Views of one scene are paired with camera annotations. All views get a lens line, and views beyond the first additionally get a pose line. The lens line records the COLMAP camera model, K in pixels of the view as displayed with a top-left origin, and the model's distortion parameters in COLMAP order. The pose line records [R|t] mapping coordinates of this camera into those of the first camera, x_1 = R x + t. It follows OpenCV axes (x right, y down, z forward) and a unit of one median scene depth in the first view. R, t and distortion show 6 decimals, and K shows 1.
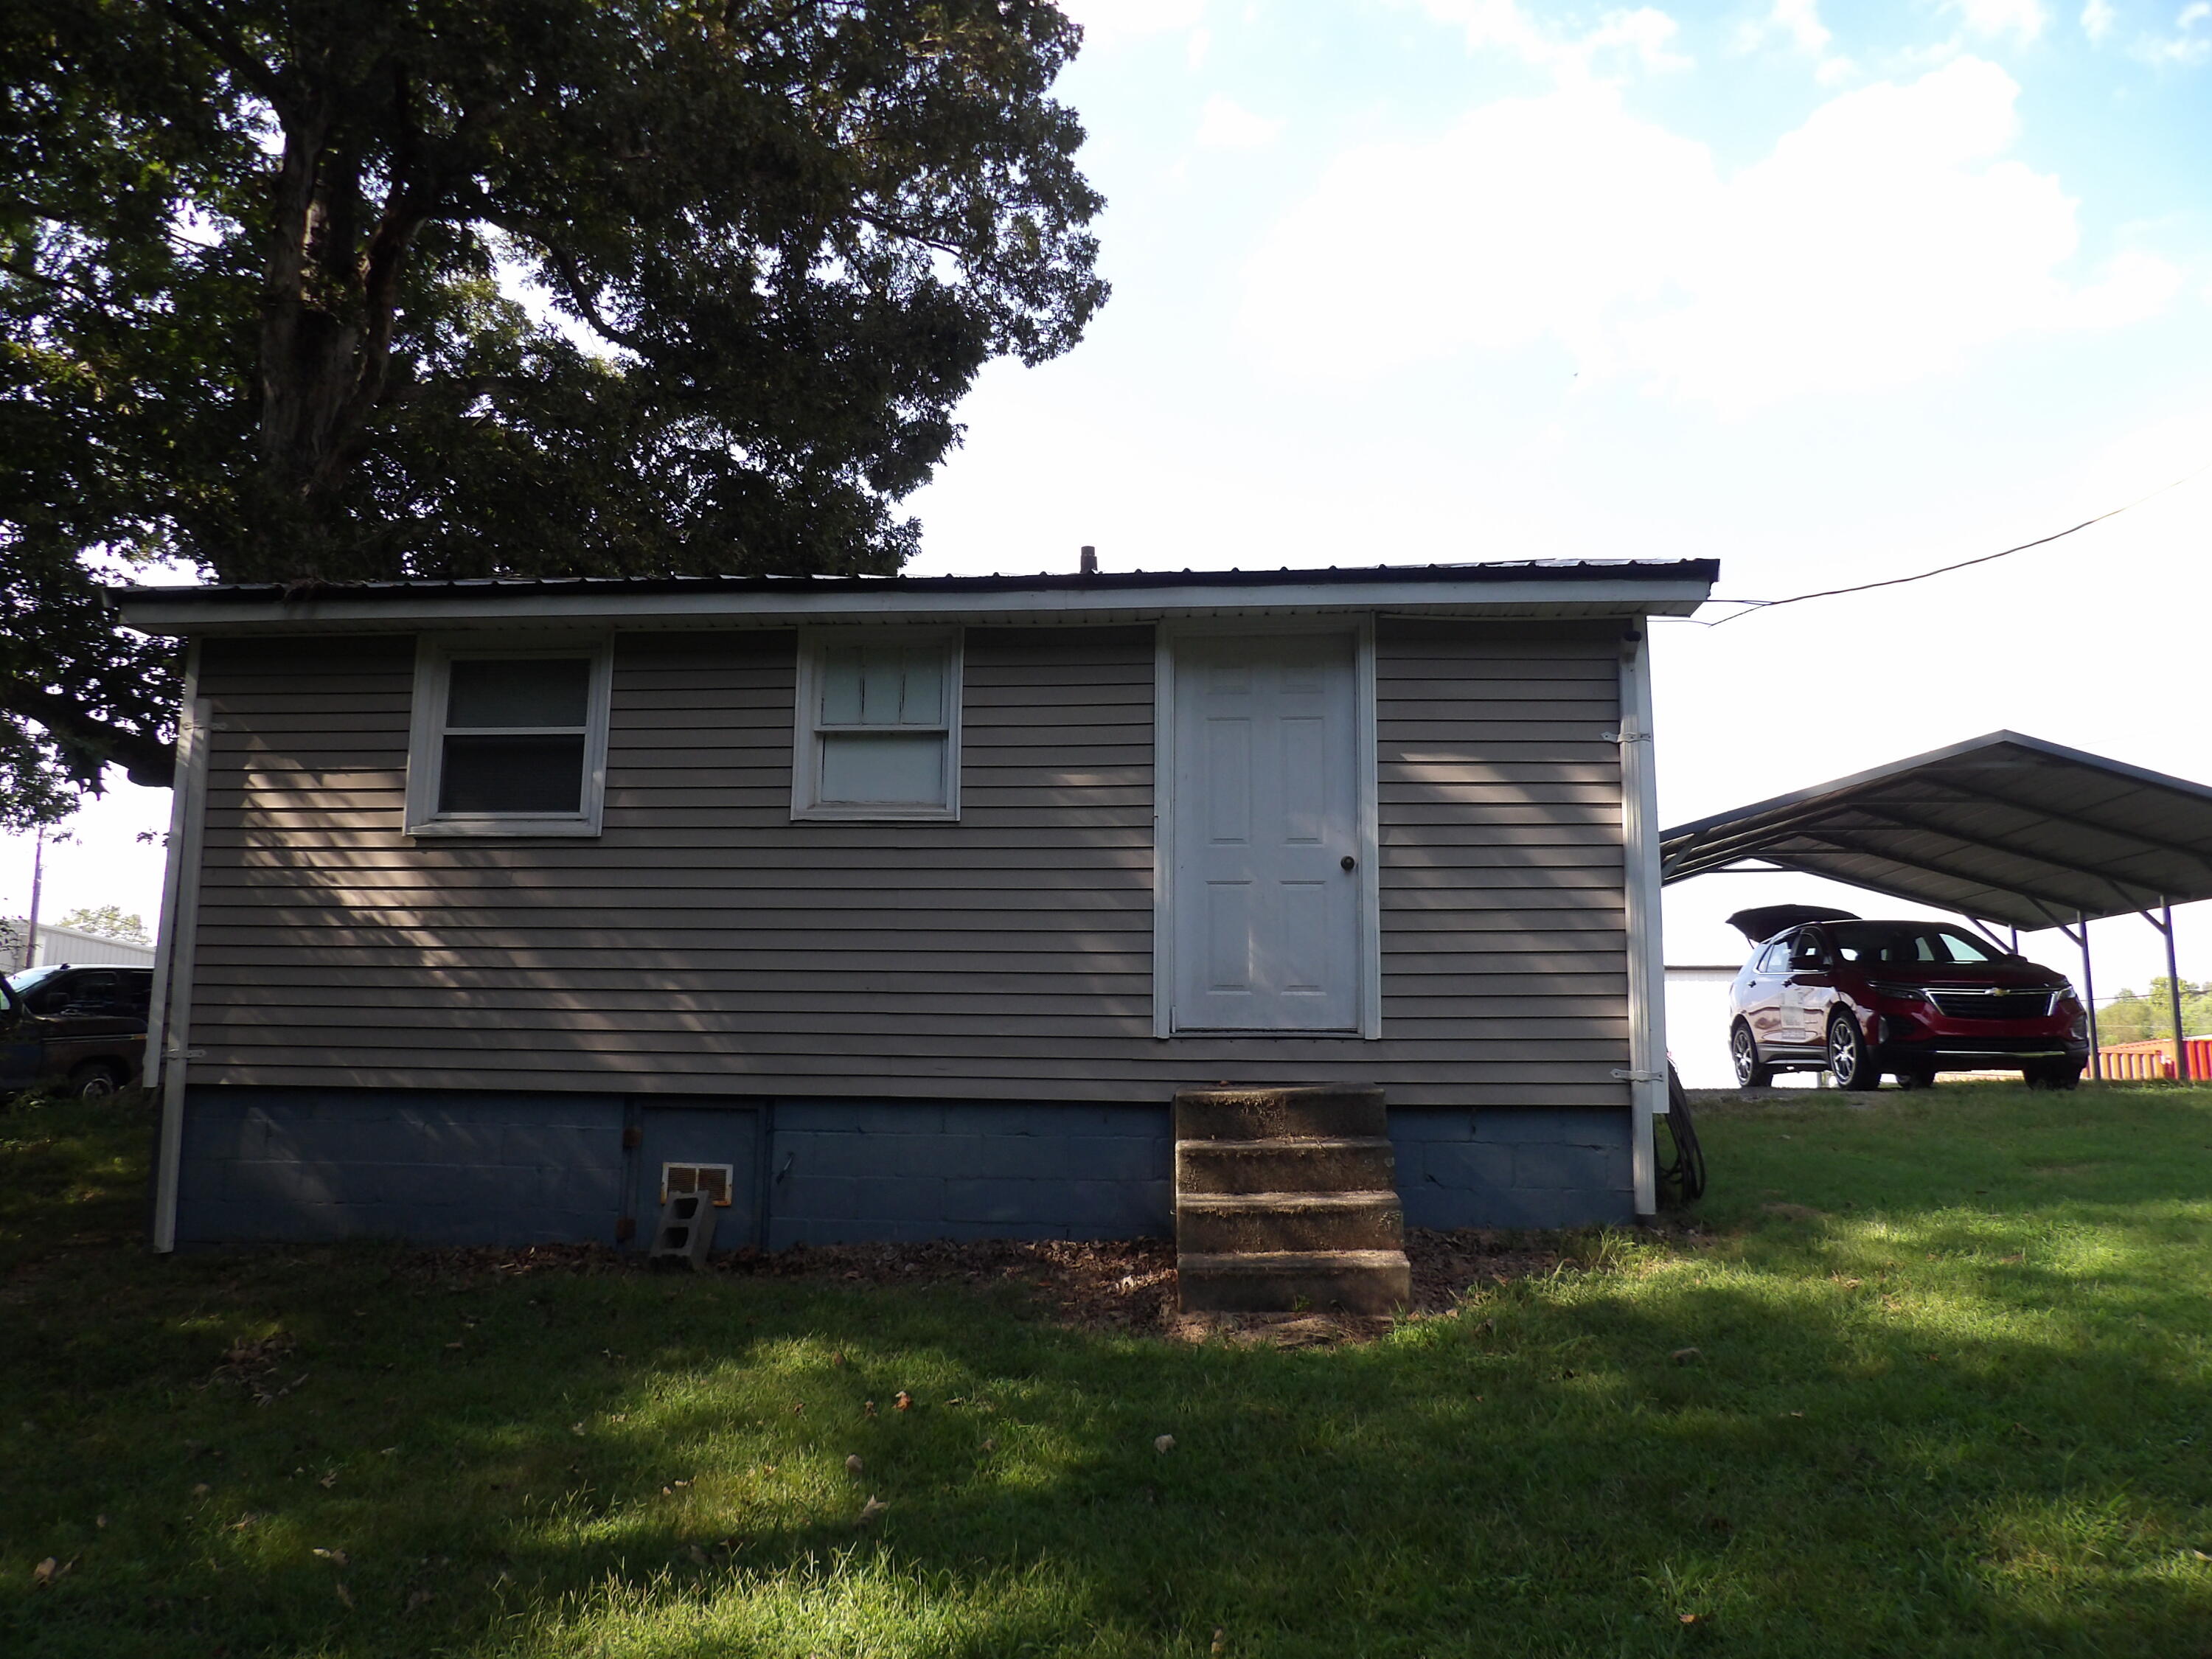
lens RADIAL K [[1605.3, 0, 1104.7], [0, 1605.3, 830.8], [0, 0, 1]] dist [-0.030018, 0.045868]
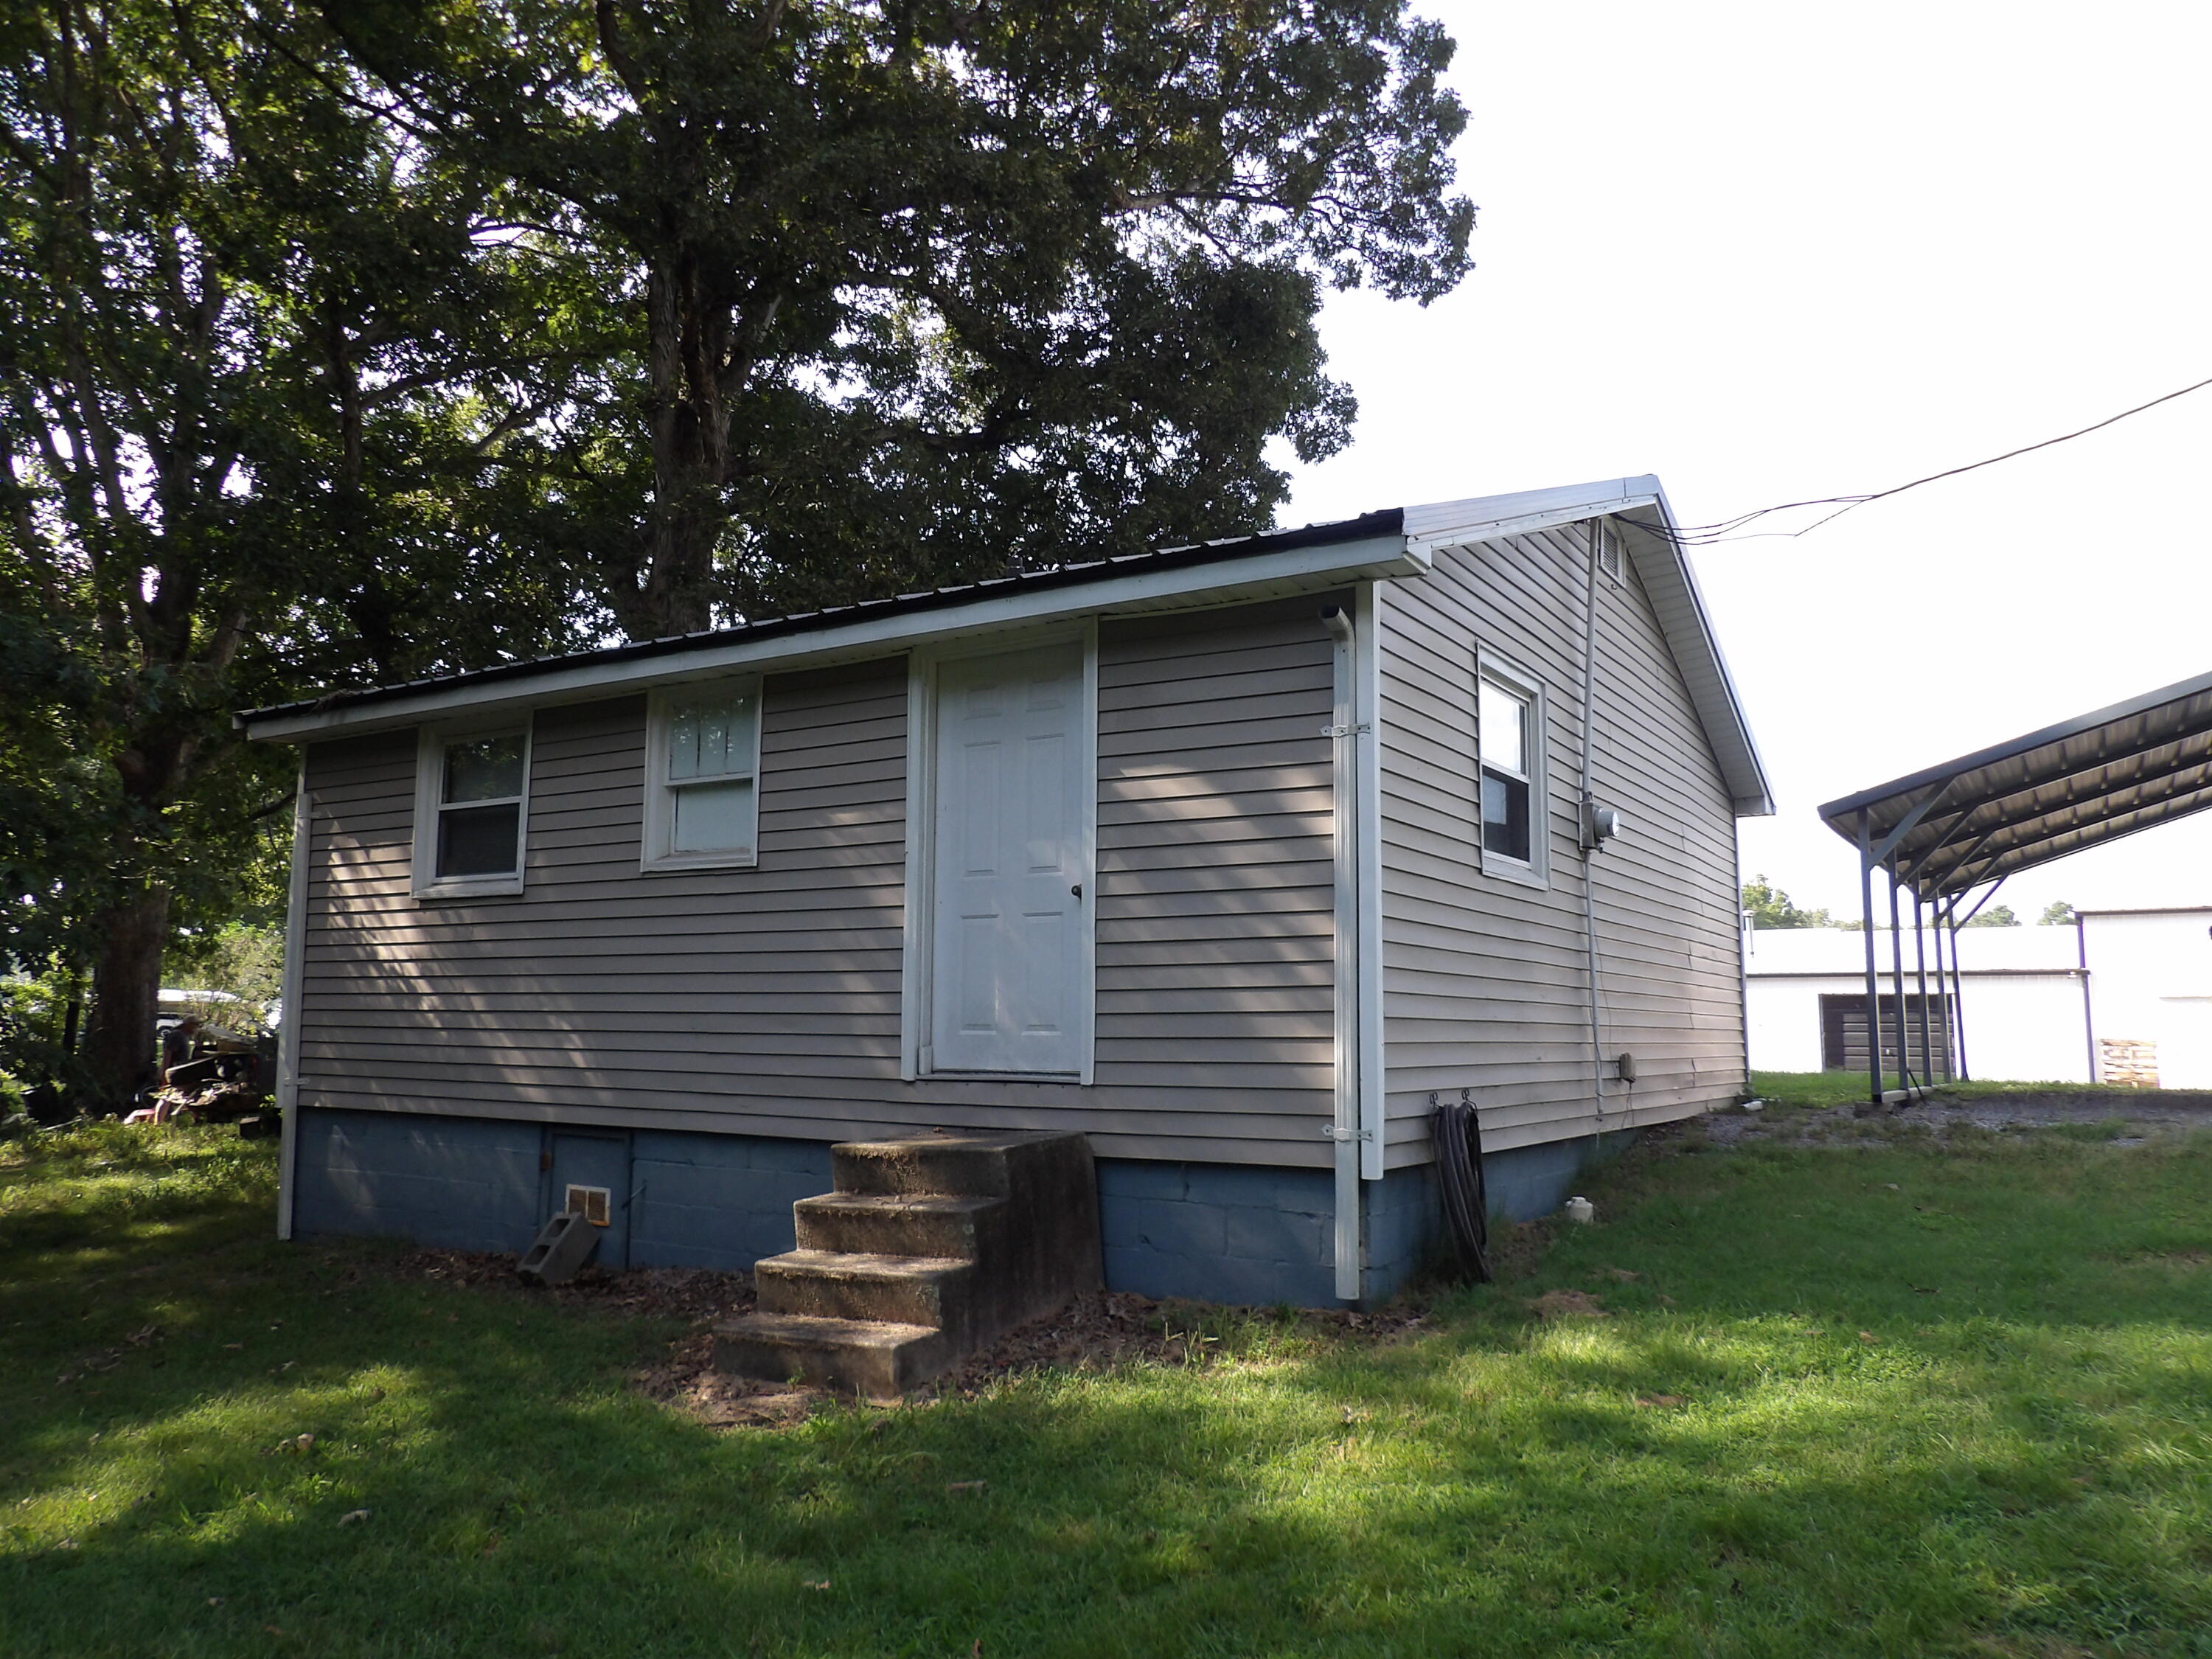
lens RADIAL K [[1605.3, 0, 1107.6], [0, 1605.3, 828.1], [0, 0, 1]] dist [-0.030018, 0.045868]
pose [[0.890991, -0.061219, -0.449874, 0.576898], [0.074710, 0.997130, 0.012277, -0.026166], [0.447831, -0.044549, 0.893008, 0.182058]]
